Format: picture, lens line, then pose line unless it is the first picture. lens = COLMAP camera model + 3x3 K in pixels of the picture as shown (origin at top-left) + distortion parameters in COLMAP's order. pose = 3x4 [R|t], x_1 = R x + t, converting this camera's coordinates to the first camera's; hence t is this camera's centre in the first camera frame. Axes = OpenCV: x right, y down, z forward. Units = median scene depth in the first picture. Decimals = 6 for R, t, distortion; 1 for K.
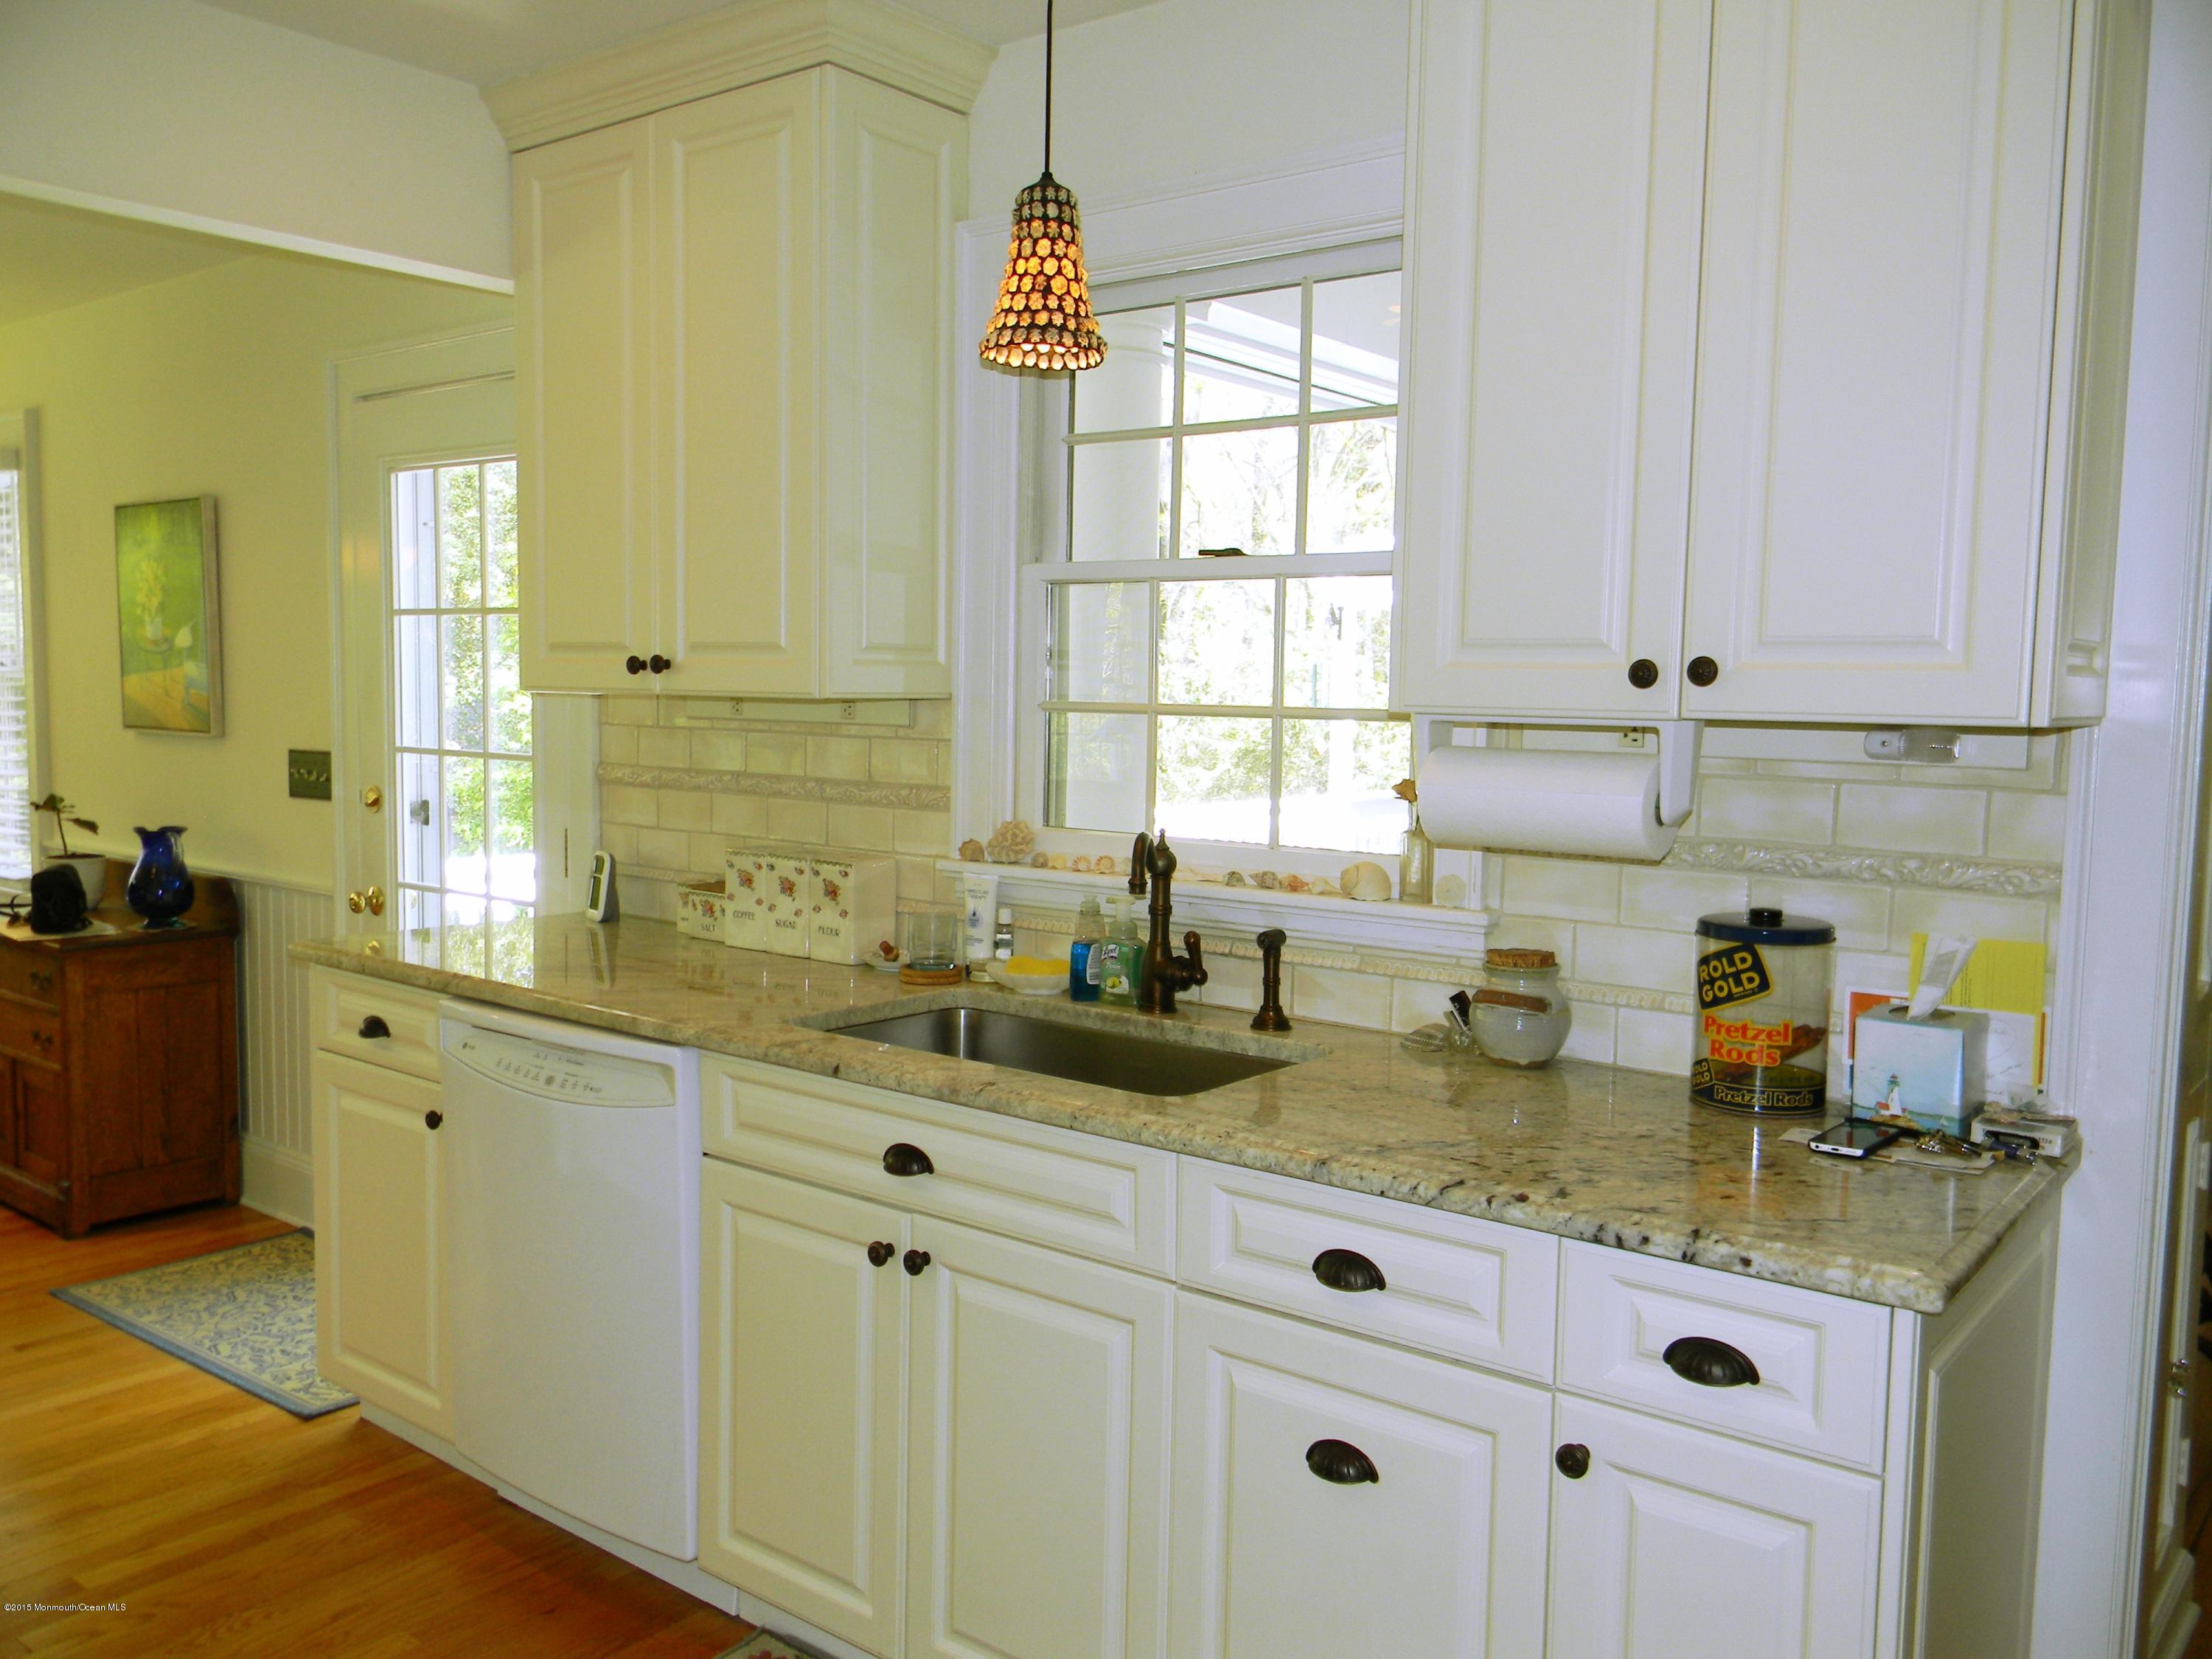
lens RADIAL K [[1777.2, 0, 1097.8], [0, 1777.2, 827.1], [0, 0, 1]] dist [0.013003, 0.000704]
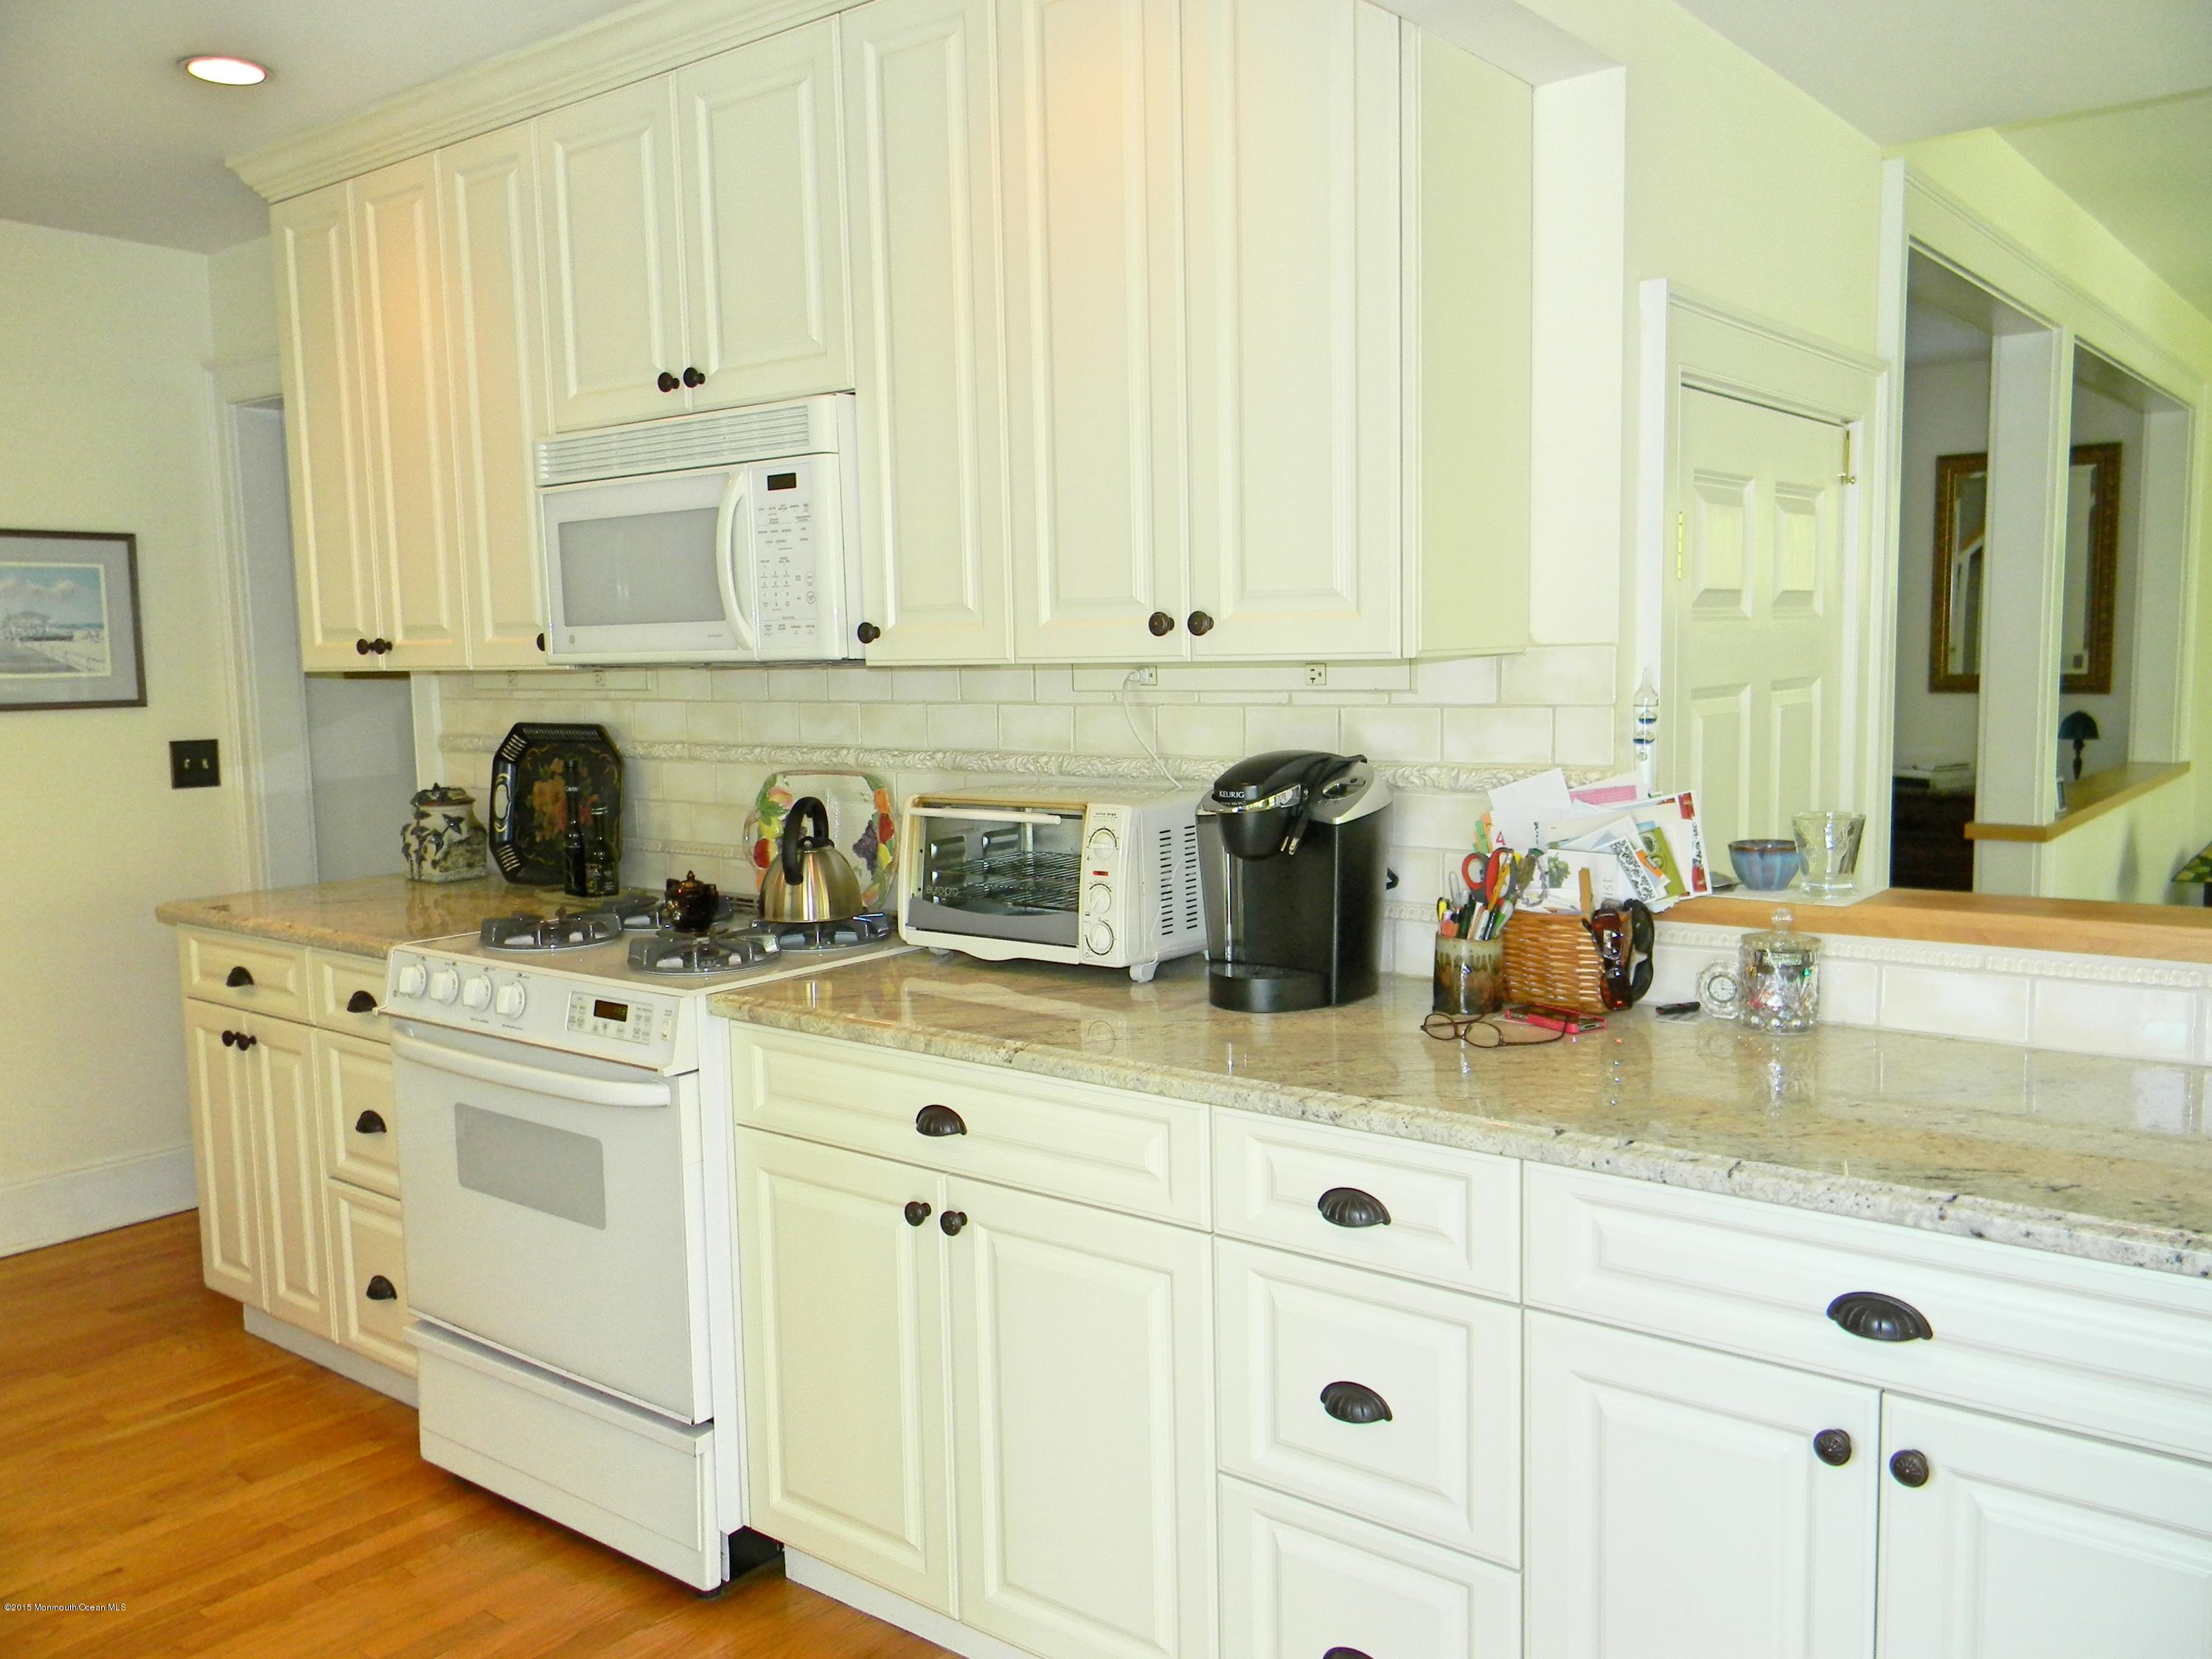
lens RADIAL K [[1777.2, 0, 1112.1], [0, 1777.2, 833.2], [0, 0, 1]] dist [0.013003, 0.000704]
pose [[0.999225, -0.039139, -0.004238, 0.017208], [0.039243, 0.998837, 0.028004, 0.001369], [0.003137, -0.028149, 0.999599, -0.013697]]
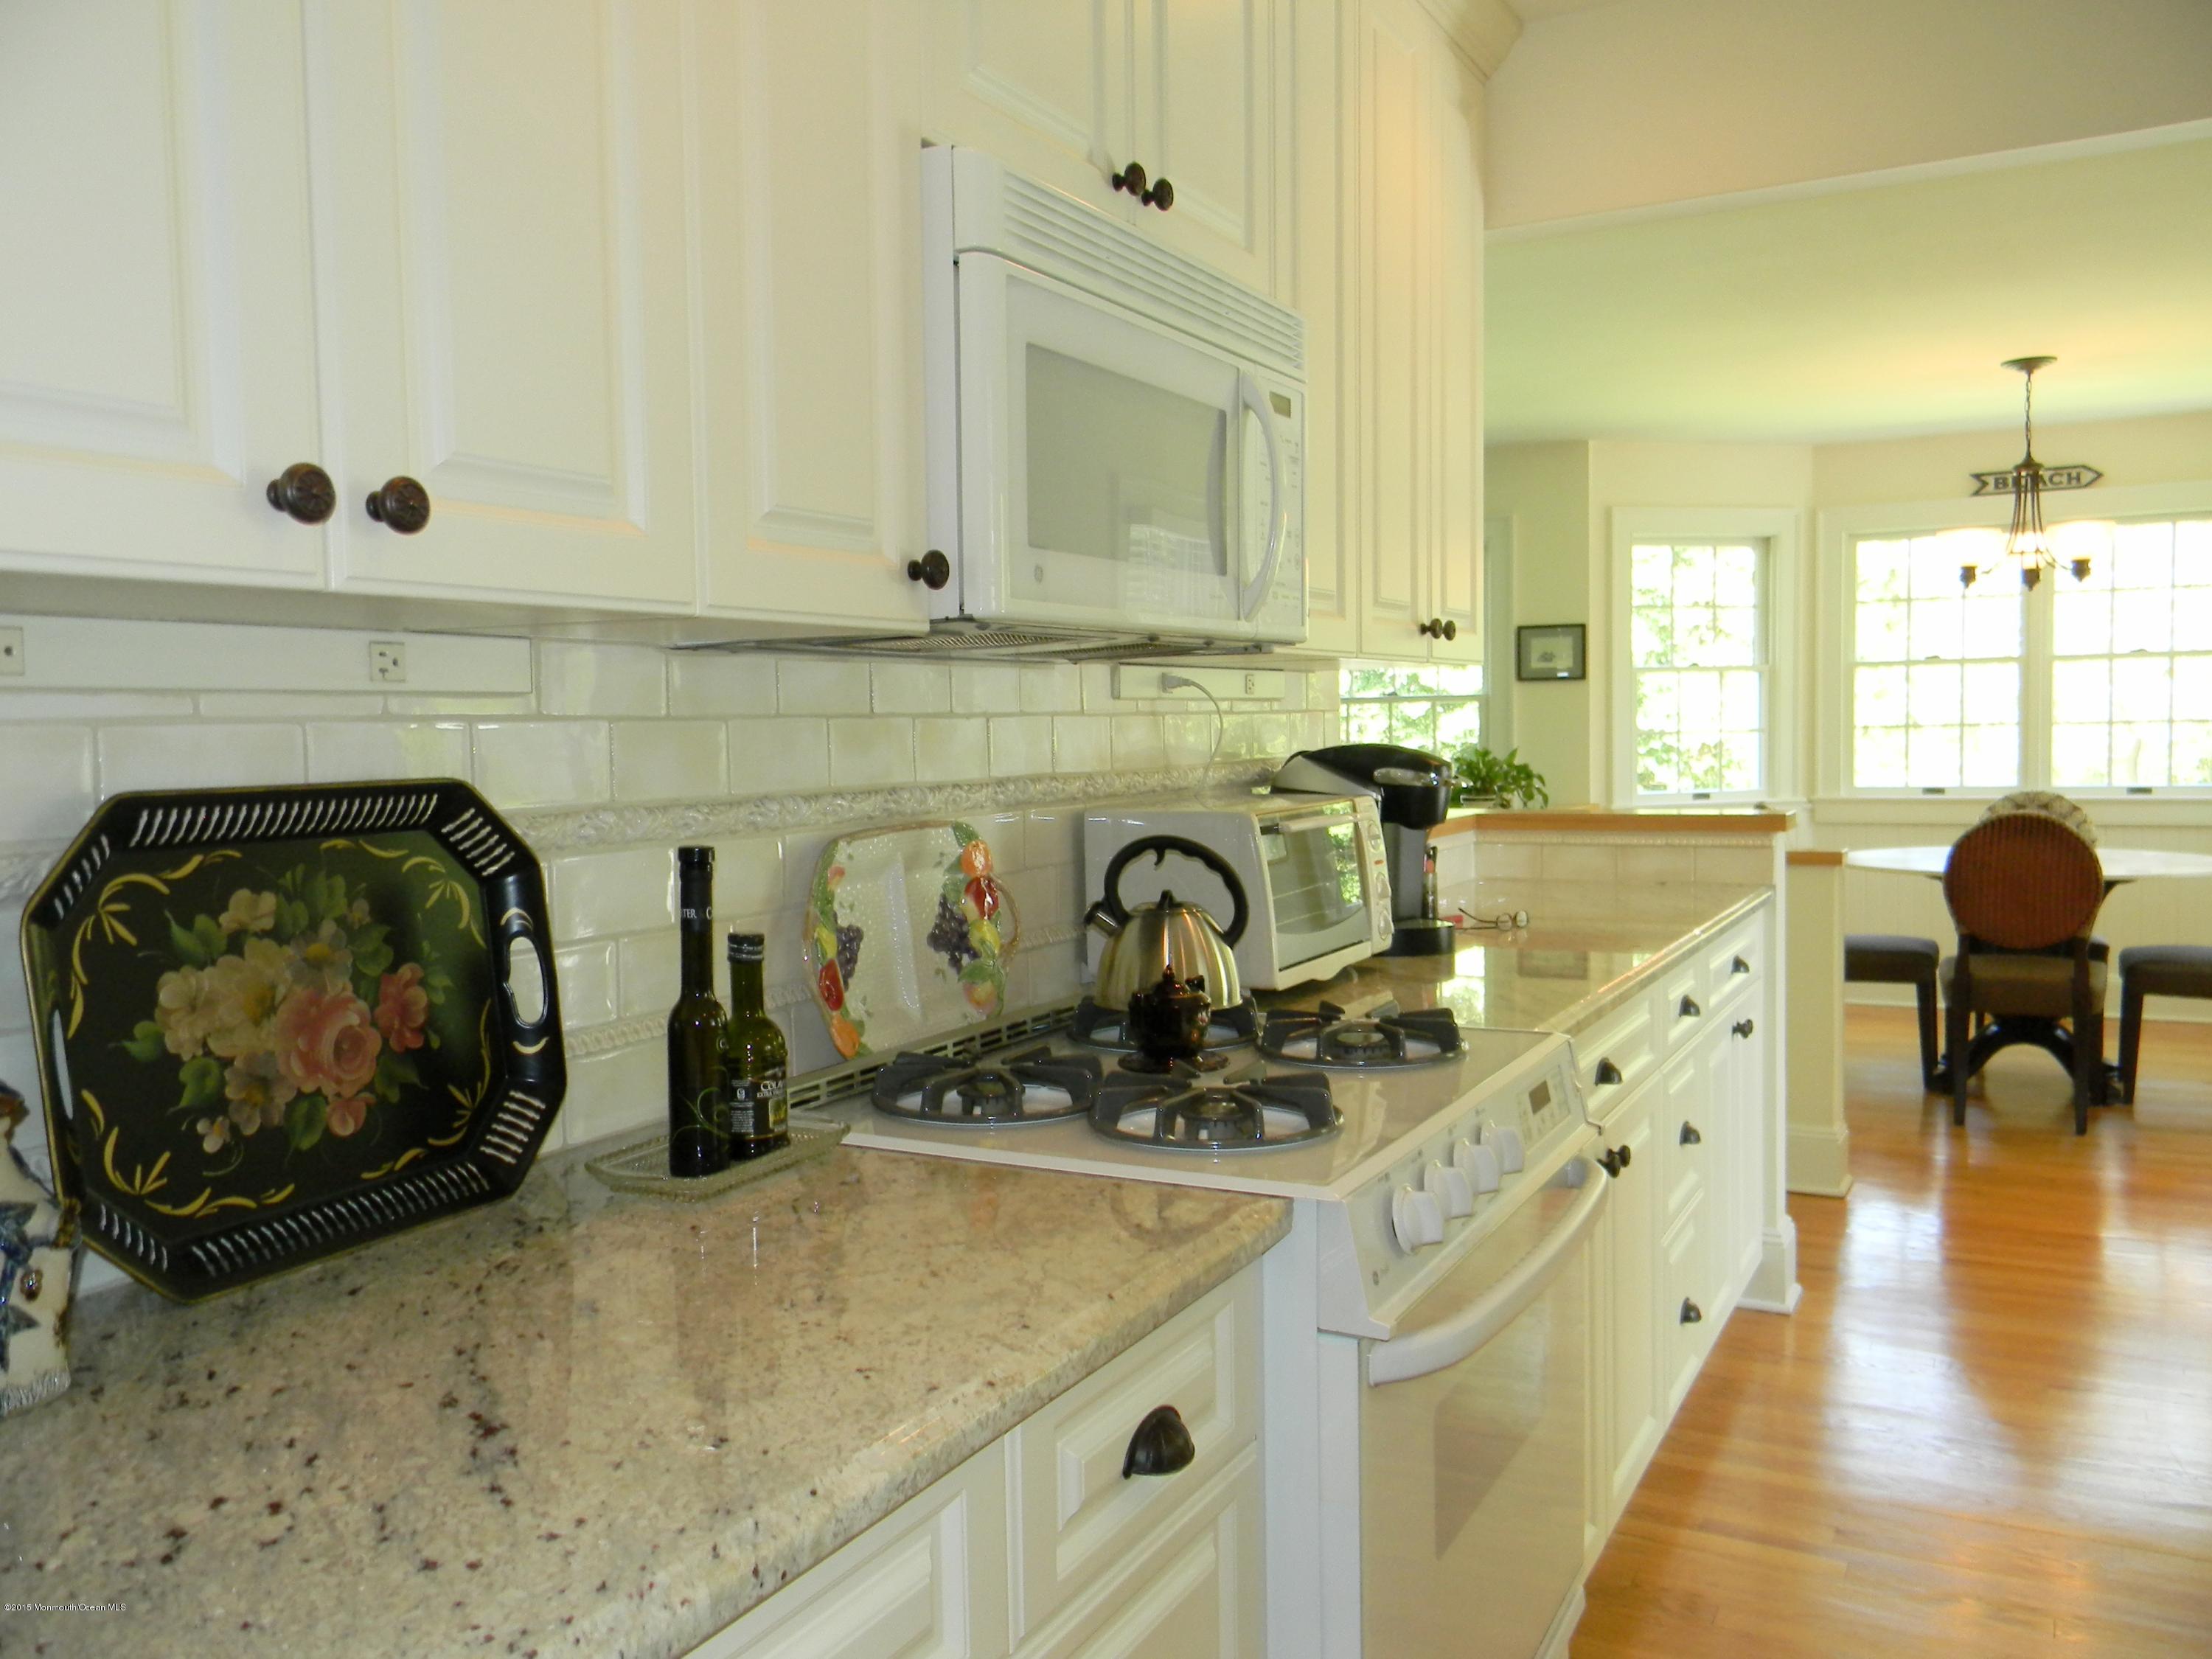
lens RADIAL K [[1777.2, 0, 1099.3], [0, 1777.2, 835.5], [0, 0, 1]] dist [0.013003, 0.000704]
pose [[-0.177916, -0.077285, 0.981006, -0.049361], [0.093796, 0.991040, 0.095087, -0.003914], [-0.979565, 0.108932, -0.169073, 0.074291]]
